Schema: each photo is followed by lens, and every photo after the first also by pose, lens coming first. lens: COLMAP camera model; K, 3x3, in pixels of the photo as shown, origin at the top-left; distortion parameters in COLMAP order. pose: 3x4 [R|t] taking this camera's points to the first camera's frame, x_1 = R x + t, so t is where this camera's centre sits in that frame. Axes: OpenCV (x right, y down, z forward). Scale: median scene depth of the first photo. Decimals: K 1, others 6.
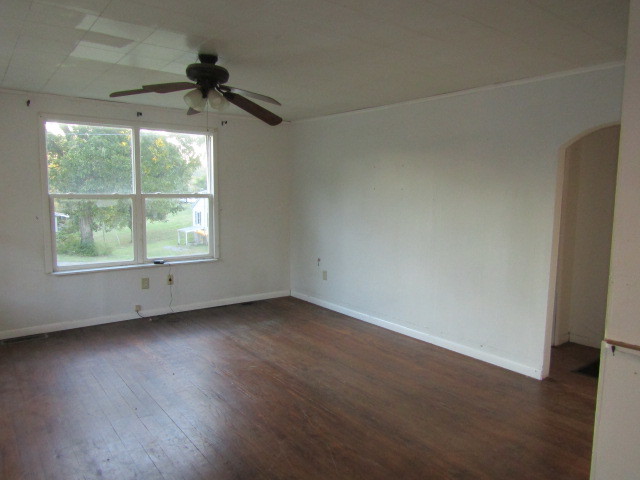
lens RADIAL K [[461.6, 0, 320.0], [0, 461.6, 240.0], [0, 0, 1]] dist [0.000045, -0.007391]
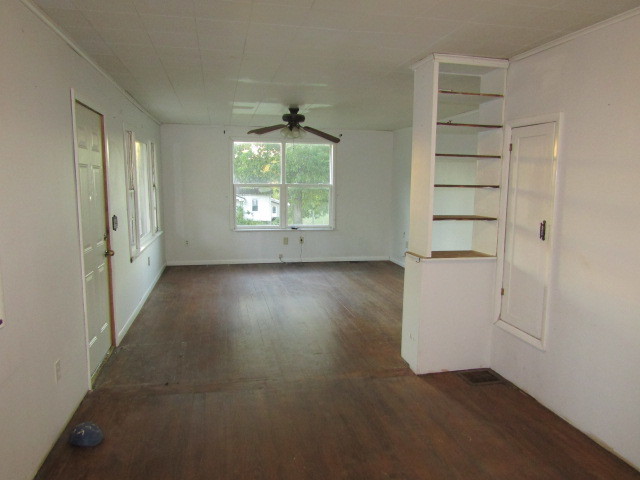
lens RADIAL K [[461.6, 0, 320.0], [0, 461.6, 240.0], [0, 0, 1]] dist [0.000045, -0.007391]
pose [[0.902973, 0.055763, -0.426064, 0.401253], [-0.048479, 0.998434, 0.027930, 0.041350], [0.426954, -0.004565, 0.904262, -0.377543]]
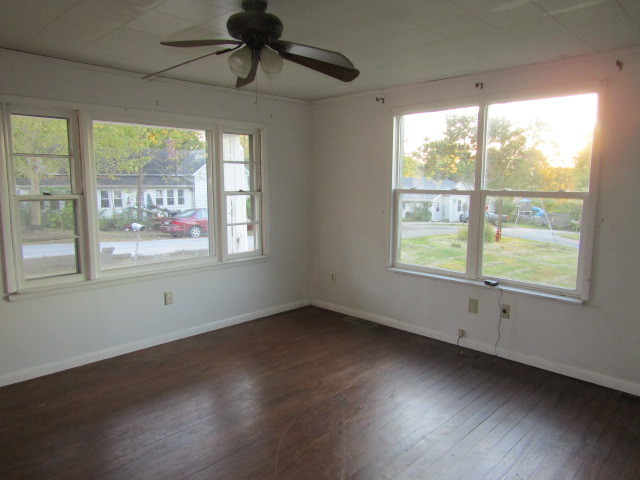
lens RADIAL K [[439.2, 0, 320.0], [0, 439.2, 240.0], [0, 0, 1]] dist [0.001856, -0.000528]
pose [[0.157435, 0.117421, -0.980524, 0.295962], [-0.105791, 0.989197, 0.101473, -0.063881], [0.981846, 0.087756, 0.168156, 0.618165]]
